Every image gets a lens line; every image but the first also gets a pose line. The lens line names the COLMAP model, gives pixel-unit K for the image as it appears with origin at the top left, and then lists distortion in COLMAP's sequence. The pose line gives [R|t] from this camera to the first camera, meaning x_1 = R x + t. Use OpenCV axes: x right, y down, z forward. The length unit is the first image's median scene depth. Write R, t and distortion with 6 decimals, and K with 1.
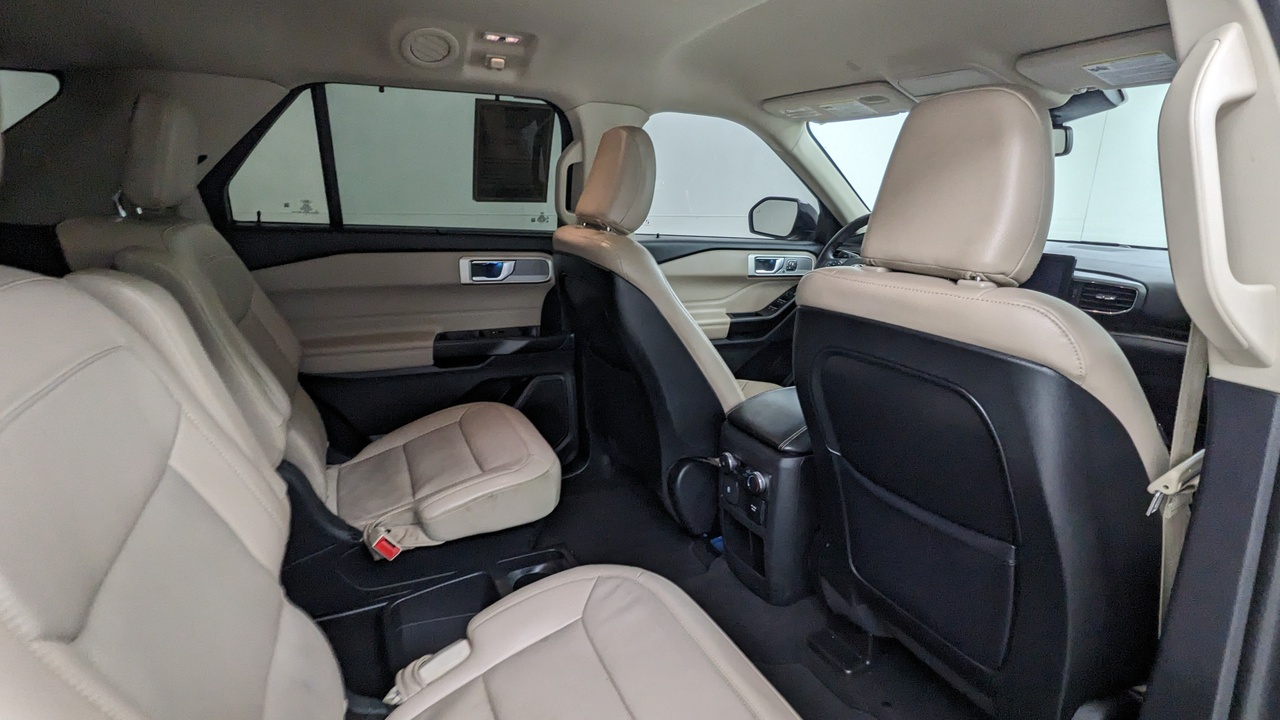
lens RADIAL K [[616.0, 0, 640.0], [0, 616.0, 360.0], [0, 0, 1]] dist [0.003093, -0.000393]
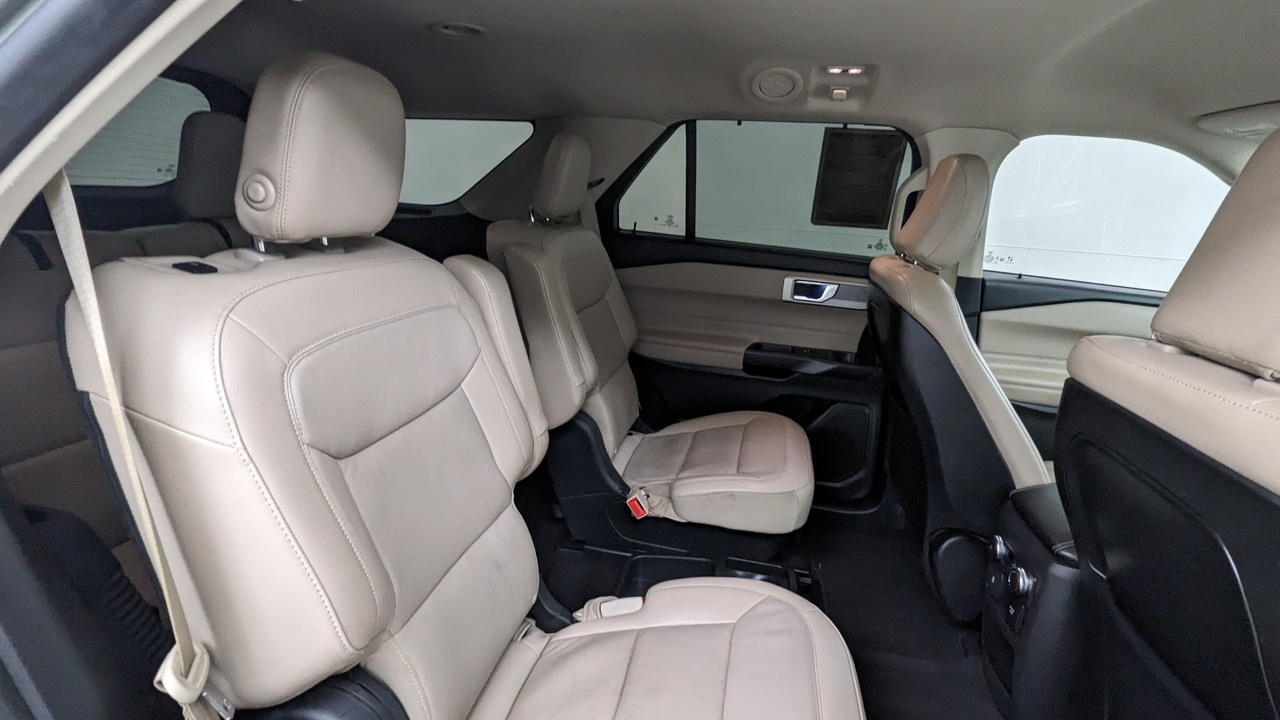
lens RADIAL K [[616.0, 0, 640.0], [0, 616.0, 360.0], [0, 0, 1]] dist [0.003093, -0.000393]
pose [[0.791995, 0.187655, -0.580973, 0.182148], [-0.203583, 0.978302, 0.038465, -0.016996], [0.575585, 0.087812, 0.813014, 0.006647]]
